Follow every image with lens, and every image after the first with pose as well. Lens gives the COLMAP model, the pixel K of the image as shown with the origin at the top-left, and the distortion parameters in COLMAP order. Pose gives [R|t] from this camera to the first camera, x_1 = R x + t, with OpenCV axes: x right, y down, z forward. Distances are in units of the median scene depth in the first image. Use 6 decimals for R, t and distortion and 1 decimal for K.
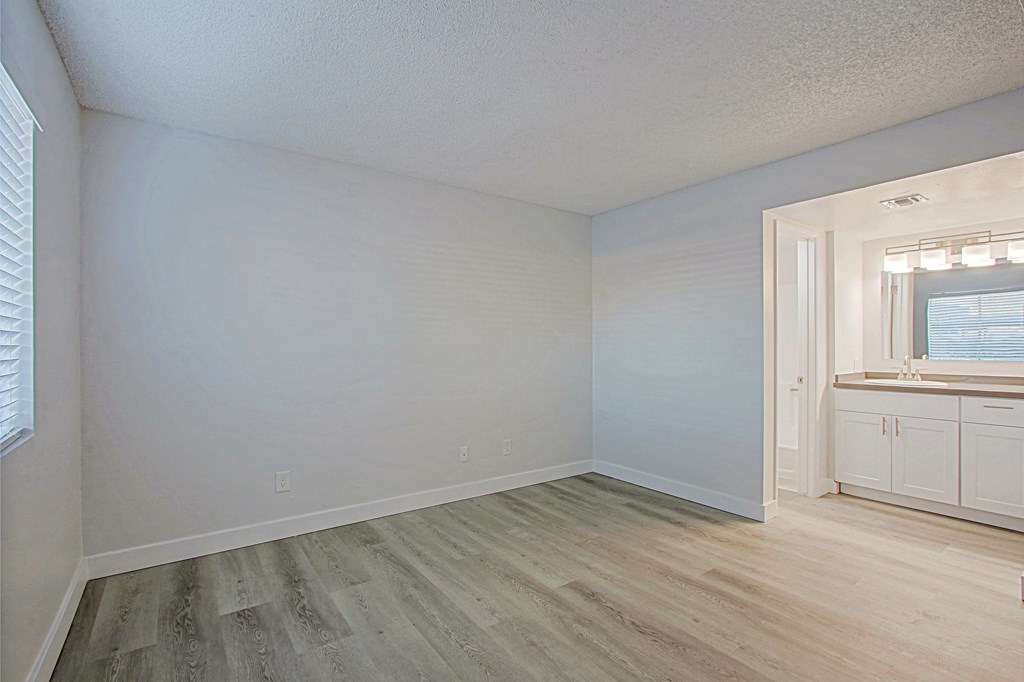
lens RADIAL K [[472.1, 0, 516.5], [0, 472.1, 337.5], [0, 0, 1]] dist [-0.014970, -0.000131]
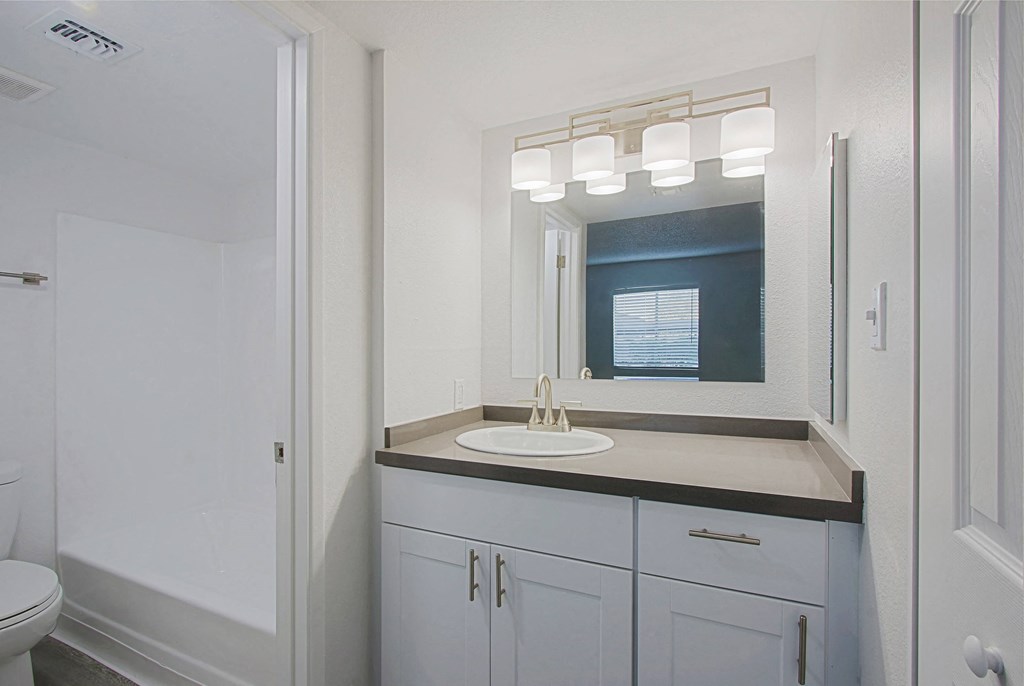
lens RADIAL K [[472.1, 0, 512.2], [0, 472.1, 347.0], [0, 0, 1]] dist [-0.014970, -0.000131]
pose [[0.879989, -0.005000, 0.474968, 0.594613], [-0.000799, 0.999928, 0.012006, 0.009816], [-0.474994, -0.010945, 0.879921, 0.620983]]
